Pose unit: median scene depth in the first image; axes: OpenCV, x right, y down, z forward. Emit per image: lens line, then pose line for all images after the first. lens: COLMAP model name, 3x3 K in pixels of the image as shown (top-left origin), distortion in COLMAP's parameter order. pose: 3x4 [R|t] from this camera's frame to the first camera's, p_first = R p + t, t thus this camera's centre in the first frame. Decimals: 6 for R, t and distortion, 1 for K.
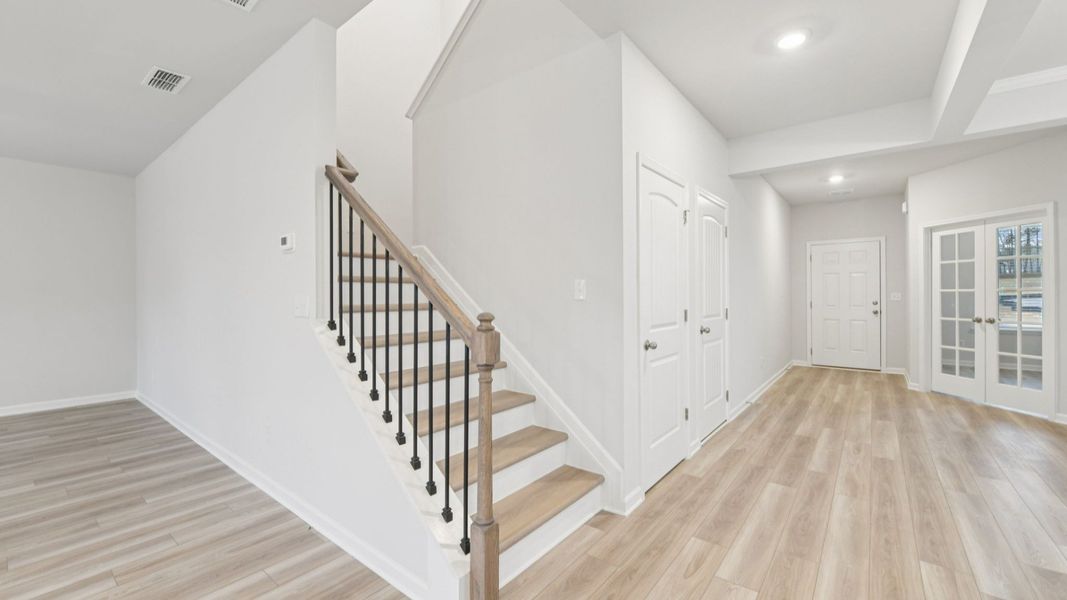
lens RADIAL K [[435.6, 0, 530.8], [0, 435.6, 296.2], [0, 0, 1]] dist [-0.006927, -0.000461]
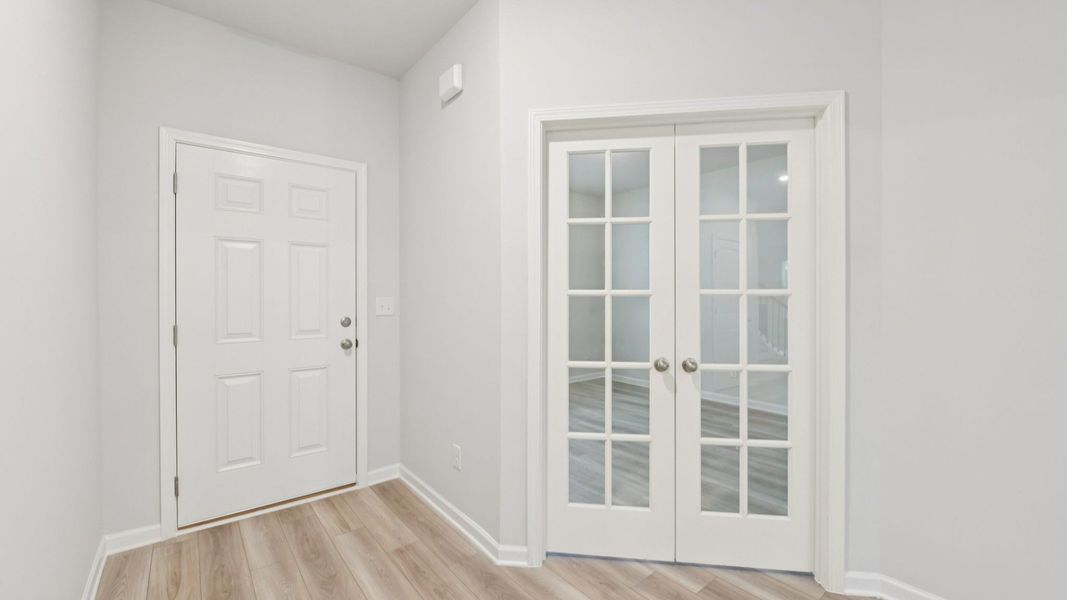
lens RADIAL K [[435.6, 0, 530.8], [0, 435.6, 296.2], [0, 0, 1]] dist [-0.006927, -0.000461]
pose [[0.230619, 0.003128, 0.973039, 0.576308], [0.004505, 0.999981, -0.004282, -0.008490], [-0.973034, 0.005371, 0.230601, 0.975598]]
